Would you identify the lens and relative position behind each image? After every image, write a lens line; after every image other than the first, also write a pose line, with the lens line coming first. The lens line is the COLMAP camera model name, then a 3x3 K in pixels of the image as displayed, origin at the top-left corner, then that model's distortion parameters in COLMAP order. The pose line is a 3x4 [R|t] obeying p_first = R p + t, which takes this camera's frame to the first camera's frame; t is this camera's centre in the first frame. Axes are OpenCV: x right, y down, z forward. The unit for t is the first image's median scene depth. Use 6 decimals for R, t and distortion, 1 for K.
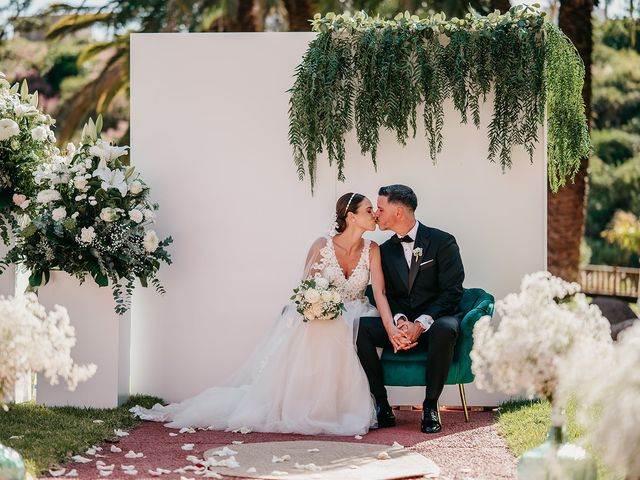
lens RADIAL K [[1843.2, 0, 320.0], [0, 1843.2, 240.0], [0, 0, 1]] dist [0.092971, 0.610343]
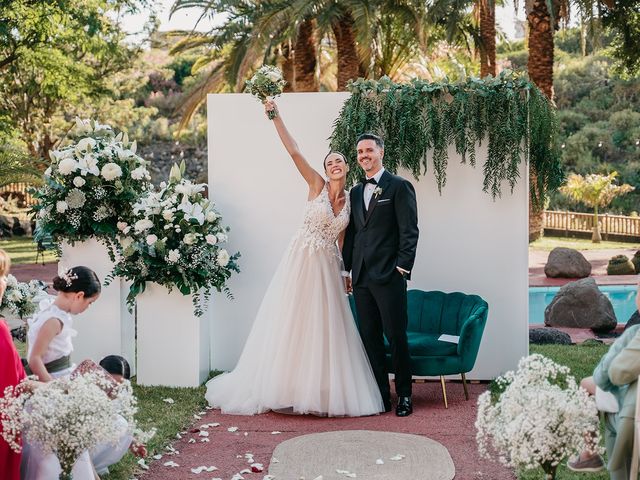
lens RADIAL K [[1226.8, 0, 328.3], [0, 1226.8, 238.7], [0, 0, 1]] dist [0.192218, -0.084908]
pose [[0.999562, -0.005643, -0.029036, 0.007635], [0.007209, 0.998510, 0.054092, -0.058264], [0.028687, -0.054278, 0.998114, 0.134358]]
